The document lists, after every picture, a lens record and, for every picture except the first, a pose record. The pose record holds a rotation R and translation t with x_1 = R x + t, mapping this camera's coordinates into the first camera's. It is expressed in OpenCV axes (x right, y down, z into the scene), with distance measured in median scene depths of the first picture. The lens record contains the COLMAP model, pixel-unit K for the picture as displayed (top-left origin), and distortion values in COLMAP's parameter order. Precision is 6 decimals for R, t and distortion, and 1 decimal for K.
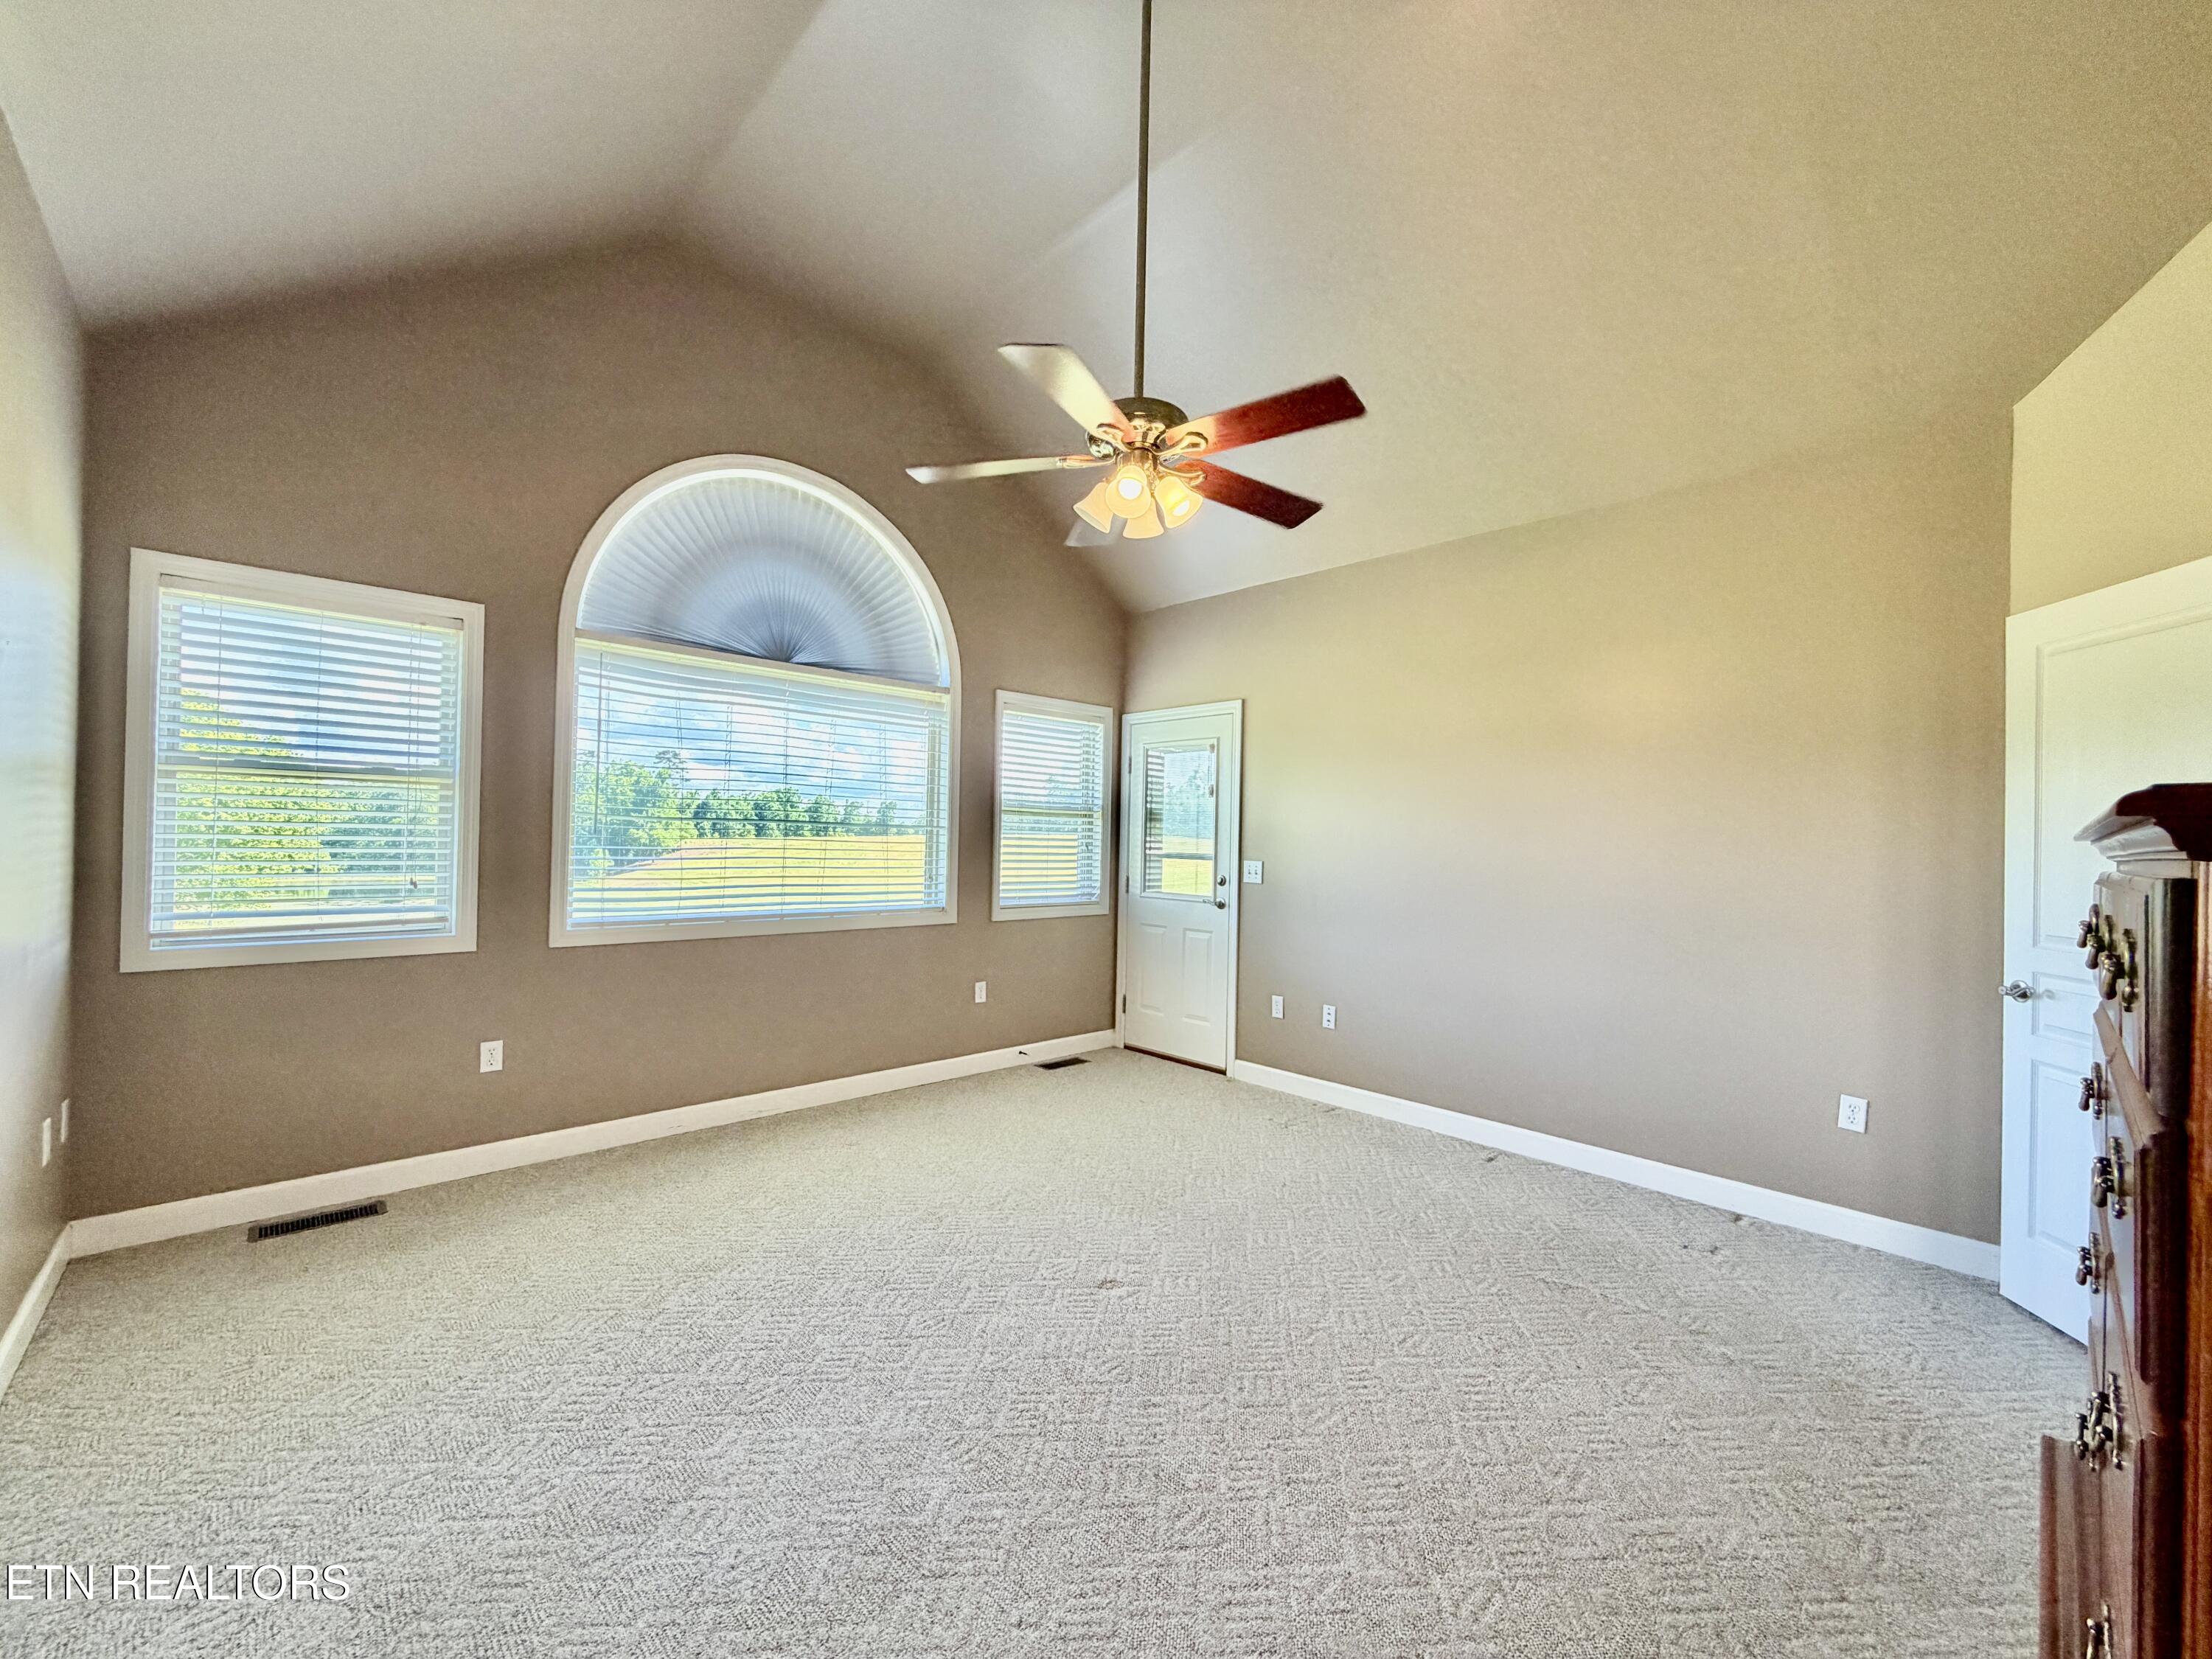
lens RADIAL K [[881.7, 0, 1095.1], [0, 881.7, 831.9], [0, 0, 1]] dist [-0.001601, 0.000014]
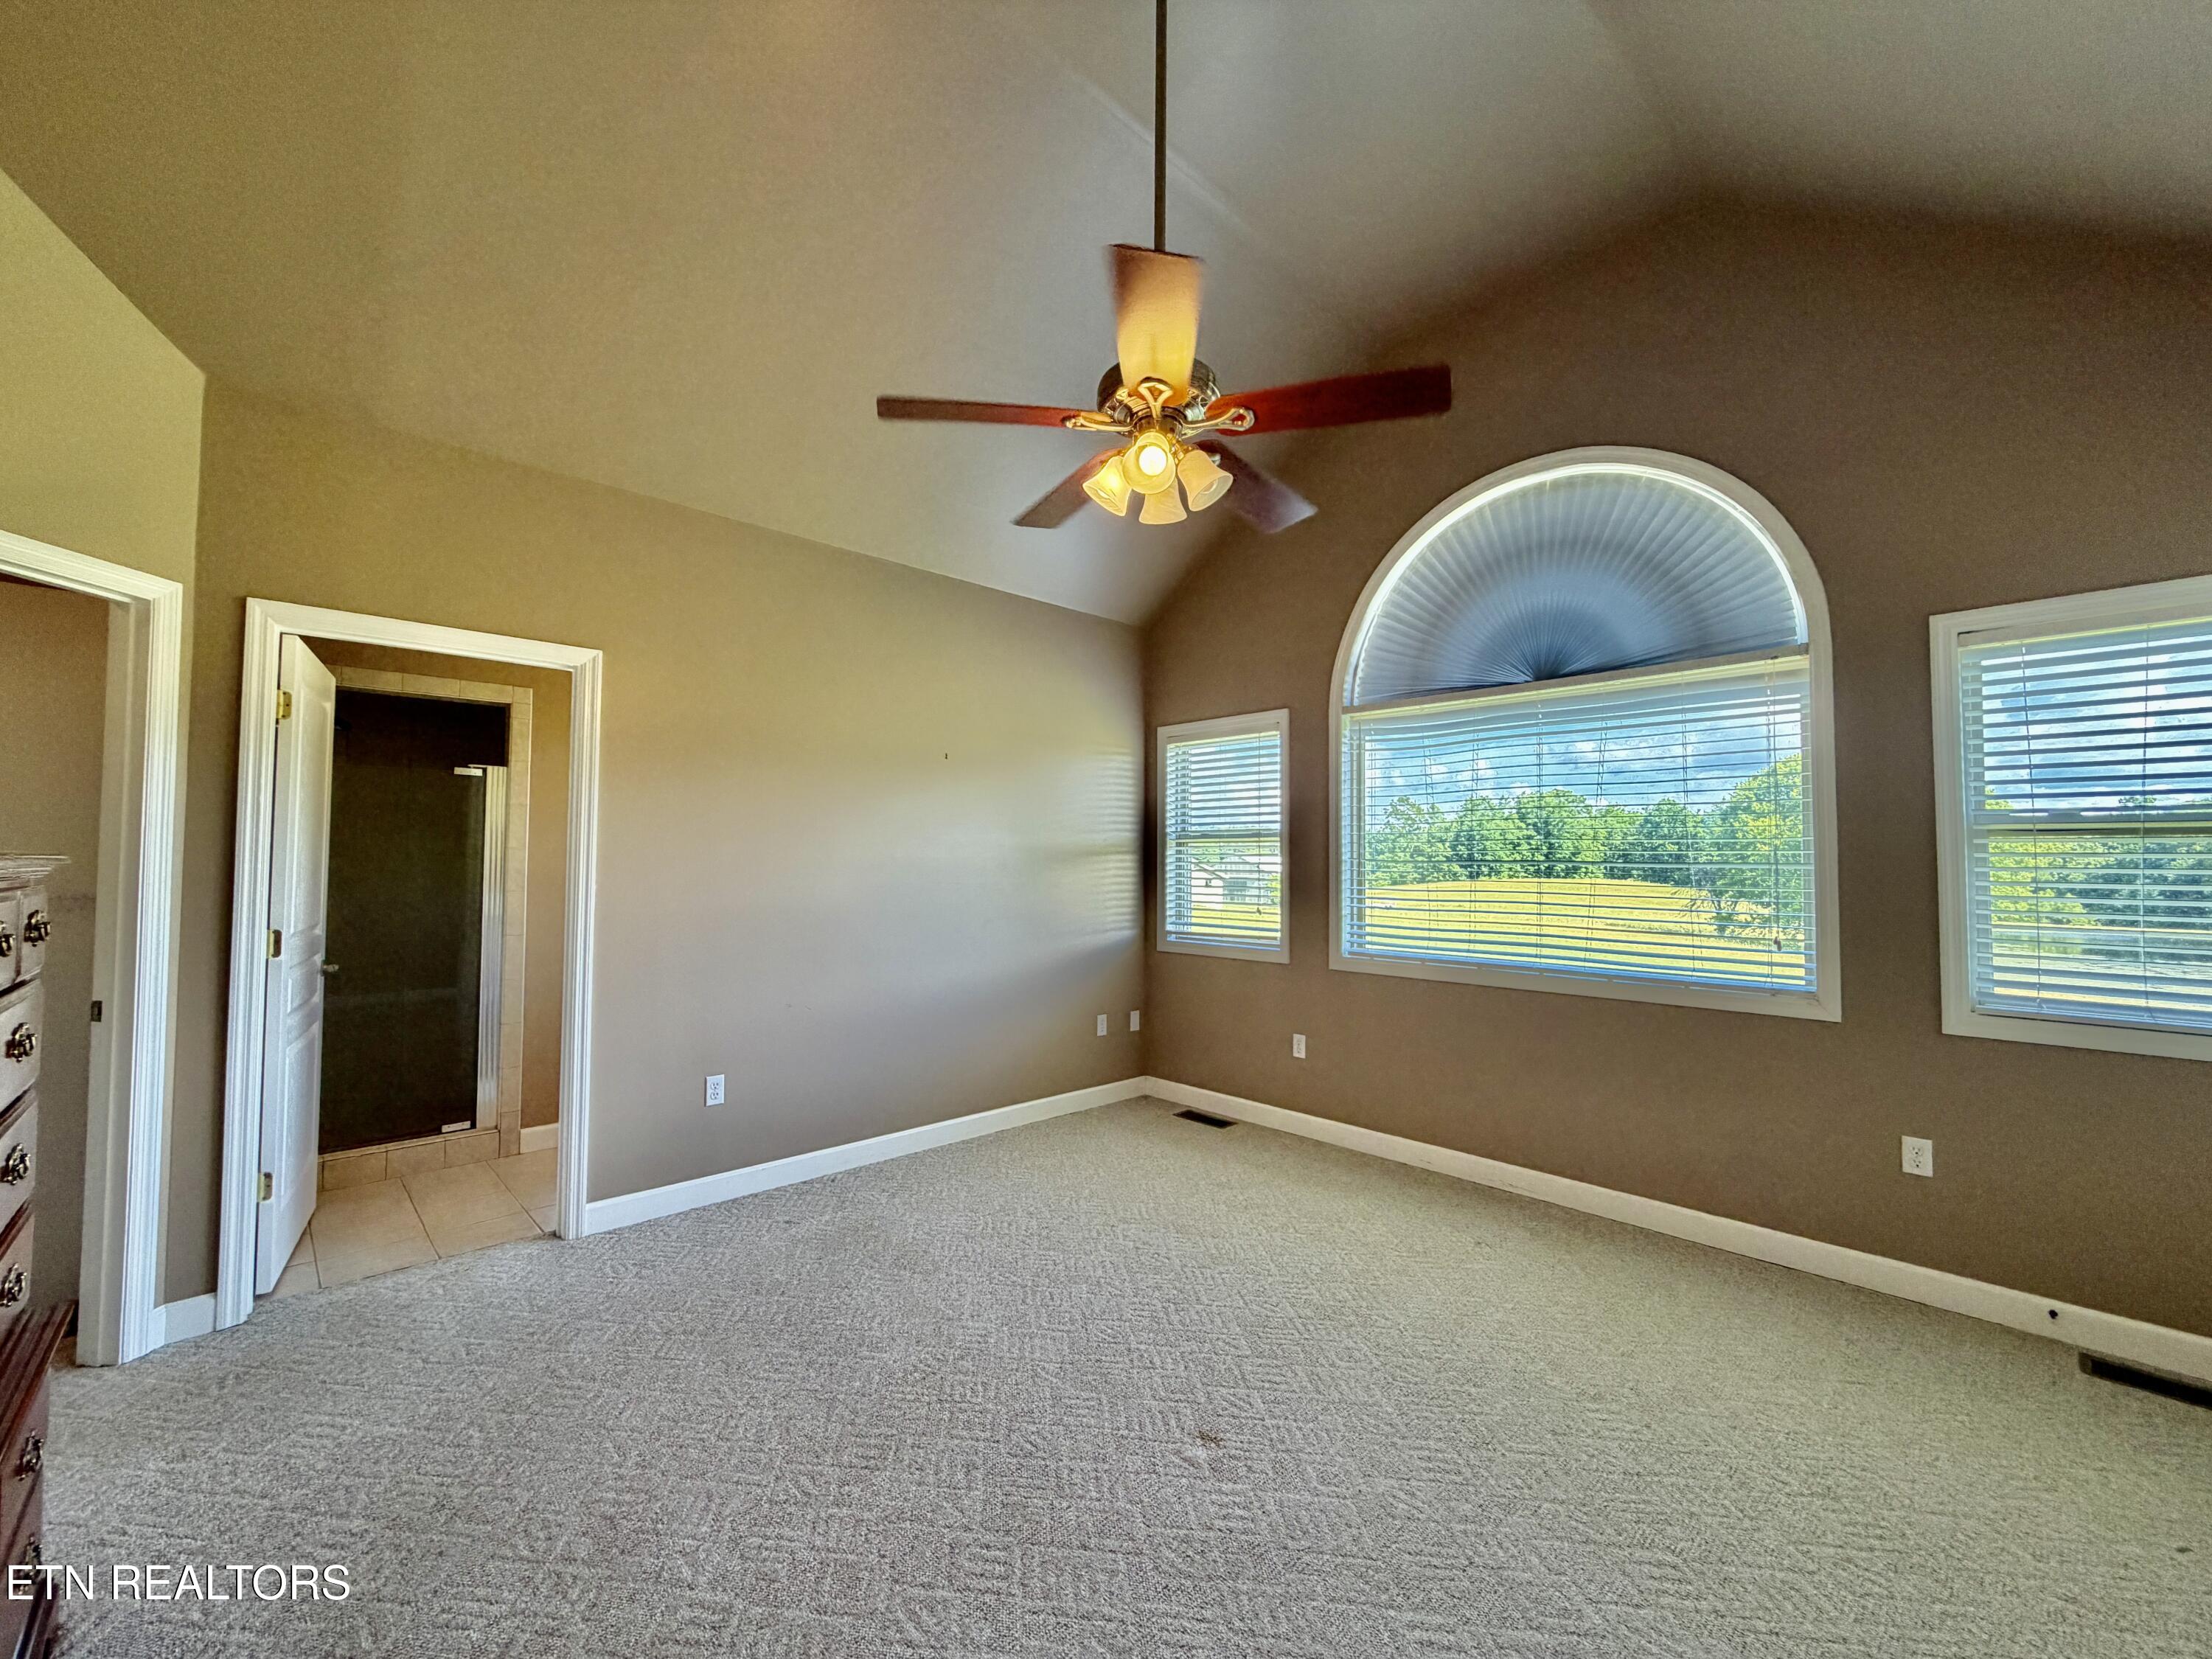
lens RADIAL K [[887.2, 0, 1103.3], [0, 887.2, 824.3], [0, 0, 1]] dist [0.000708, 0.000383]
pose [[0.004602, -0.063718, -0.997957, 0.589755], [0.001409, 0.997967, -0.063712, 0.007467], [0.999988, -0.001113, 0.004682, 0.629212]]
